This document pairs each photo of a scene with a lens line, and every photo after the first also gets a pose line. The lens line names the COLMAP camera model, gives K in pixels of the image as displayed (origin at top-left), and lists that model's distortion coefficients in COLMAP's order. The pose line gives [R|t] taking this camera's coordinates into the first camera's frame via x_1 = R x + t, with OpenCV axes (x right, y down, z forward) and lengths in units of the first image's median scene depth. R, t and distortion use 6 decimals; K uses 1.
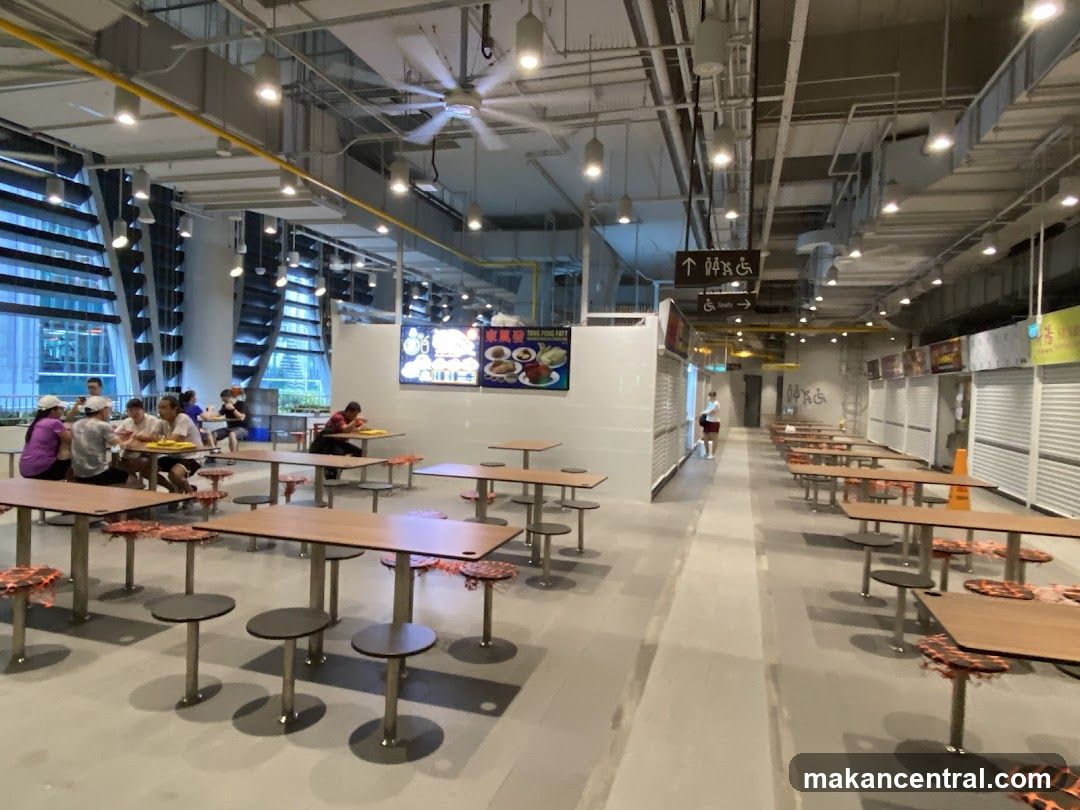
lens RADIAL K [[765.4, 0, 540.0], [0, 765.4, 405.0], [0, 0, 1]] dist [0.010320, -0.002245]
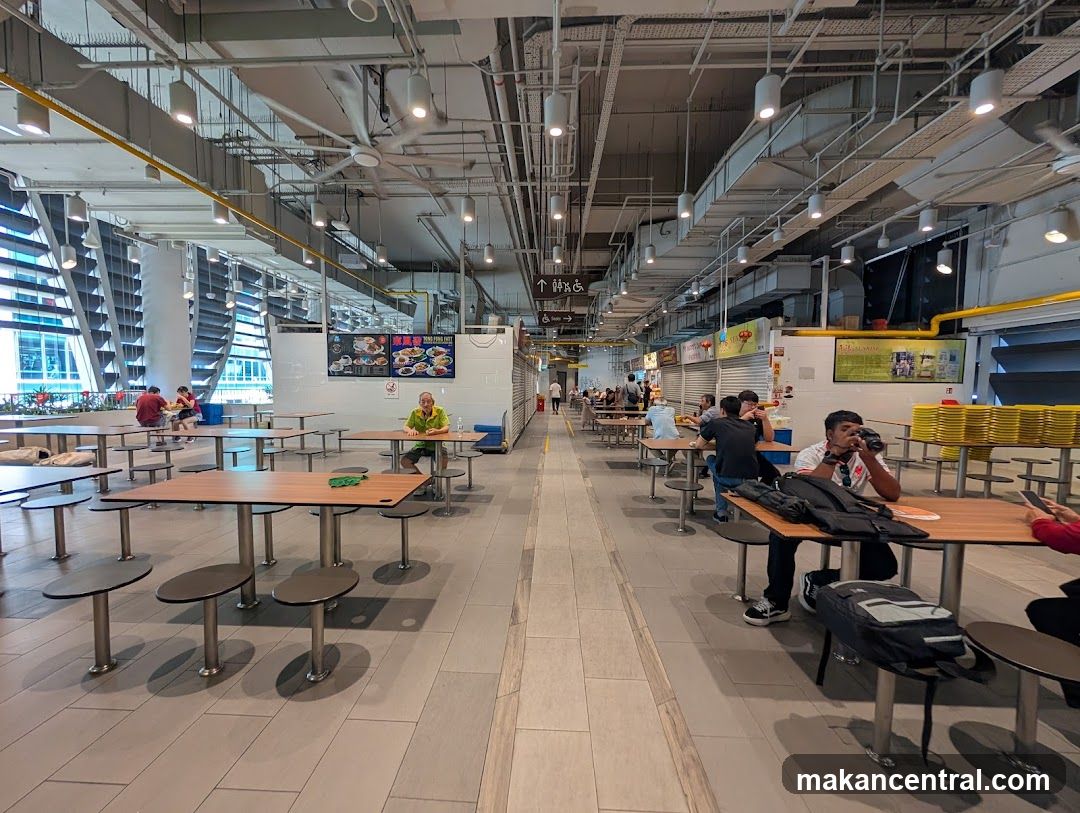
lens RADIAL K [[408.0, 0, 540.0], [0, 408.0, 406.5], [0, 0, 1]] dist [0.001180, 0.000188]
pose [[0.962910, -0.040426, 0.266775, -0.018648], [0.037396, 0.999165, 0.016428, 0.035123], [-0.267217, -0.005843, 0.963619, 0.229951]]
